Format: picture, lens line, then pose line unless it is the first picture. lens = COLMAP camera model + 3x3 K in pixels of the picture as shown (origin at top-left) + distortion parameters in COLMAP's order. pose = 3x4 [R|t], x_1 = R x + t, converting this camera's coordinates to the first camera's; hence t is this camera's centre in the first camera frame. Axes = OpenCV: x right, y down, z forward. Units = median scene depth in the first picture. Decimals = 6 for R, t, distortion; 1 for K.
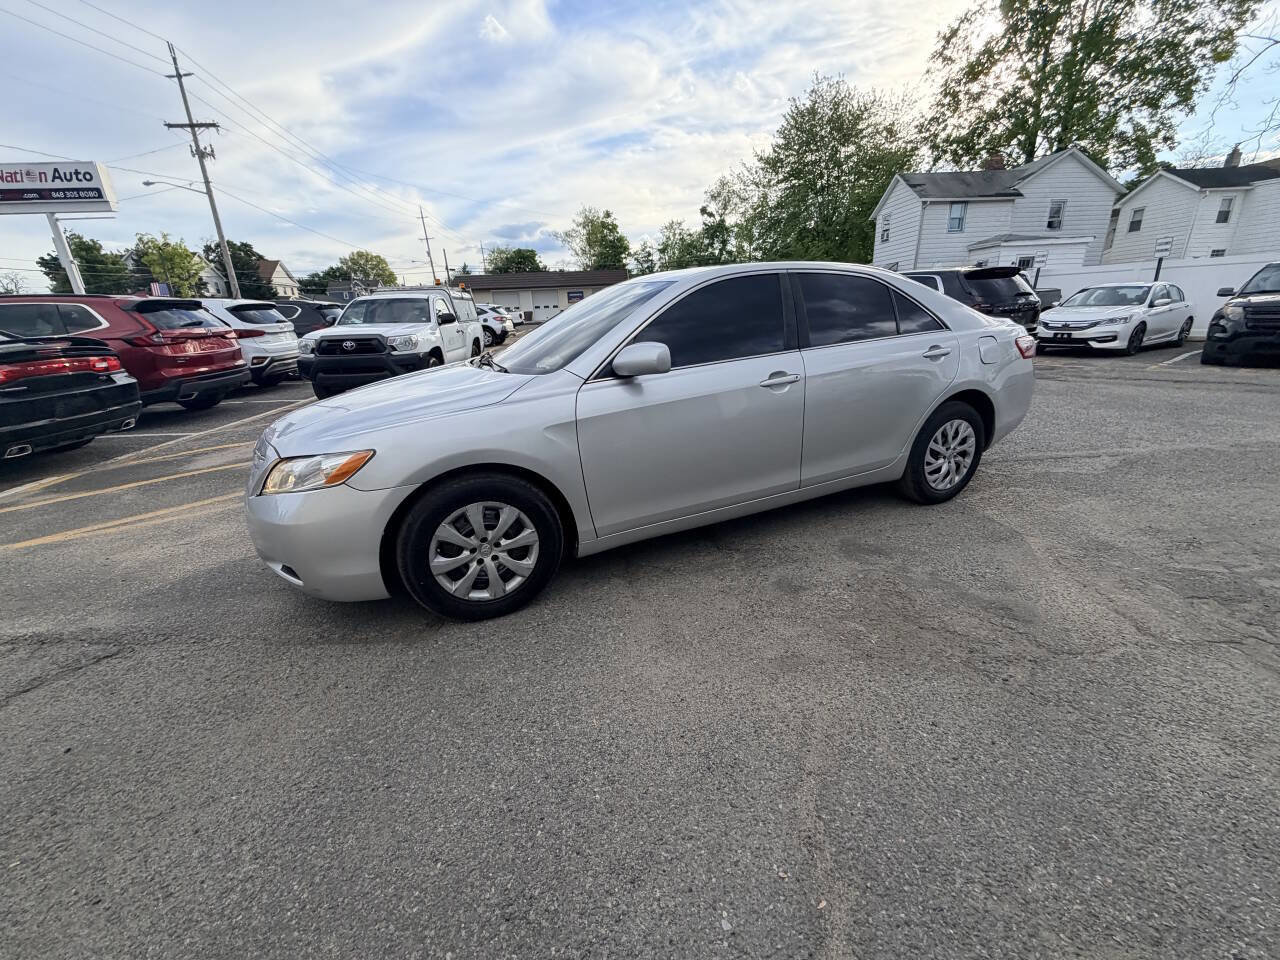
lens RADIAL K [[508.0, 0, 638.3], [0, 508.0, 480.9], [0, 0, 1]] dist [-0.000323, -0.000169]
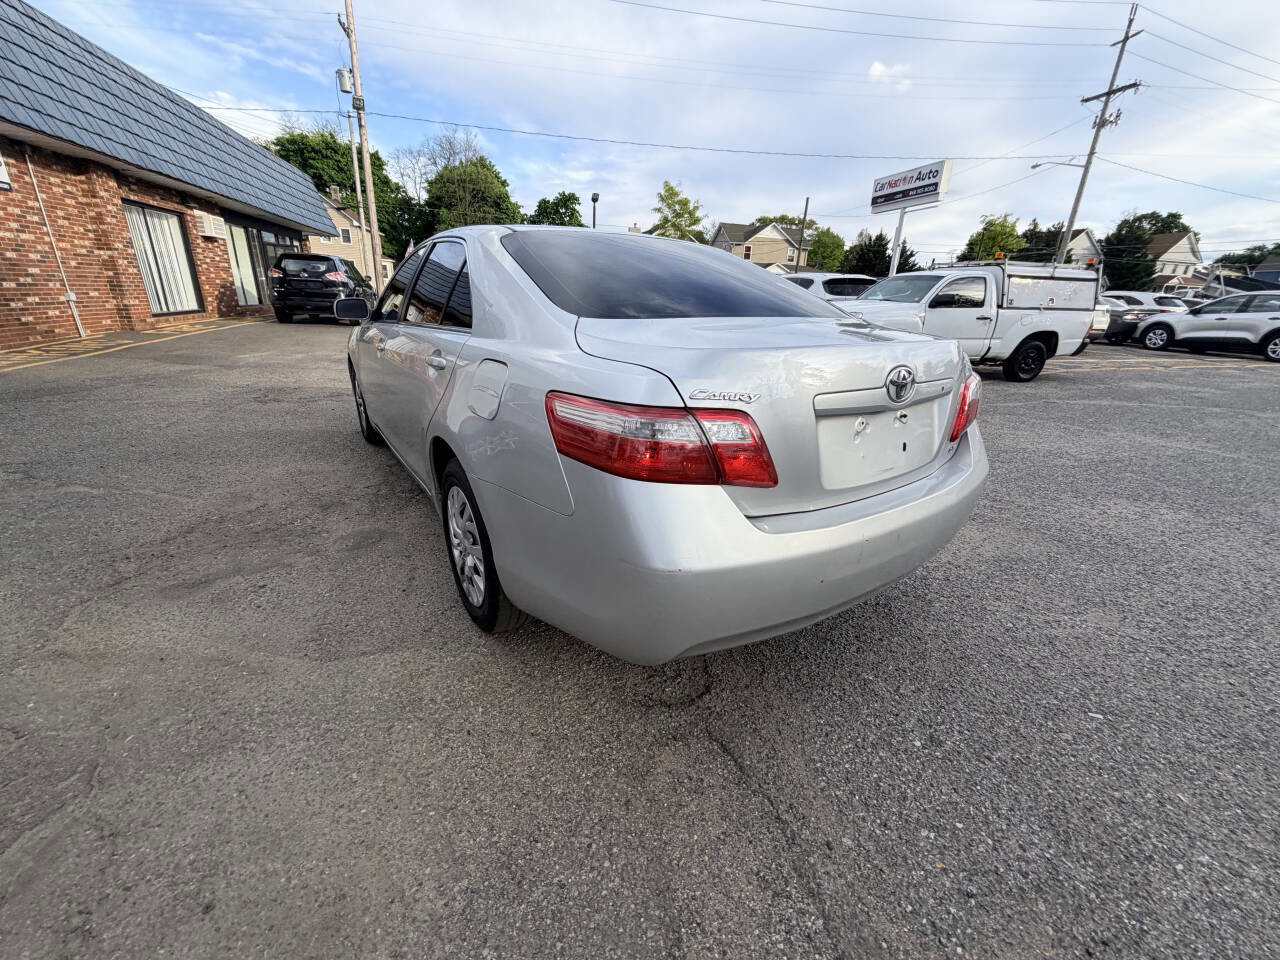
lens RADIAL K [[508.0, 0, 637.9], [0, 508.0, 479.5], [0, 0, 1]] dist [-0.000323, -0.000169]
pose [[0.170999, 0.381170, -0.908553, 0.141274], [-0.348733, 0.885856, 0.306013, -0.045119], [0.921491, 0.264514, 0.284407, 0.121989]]
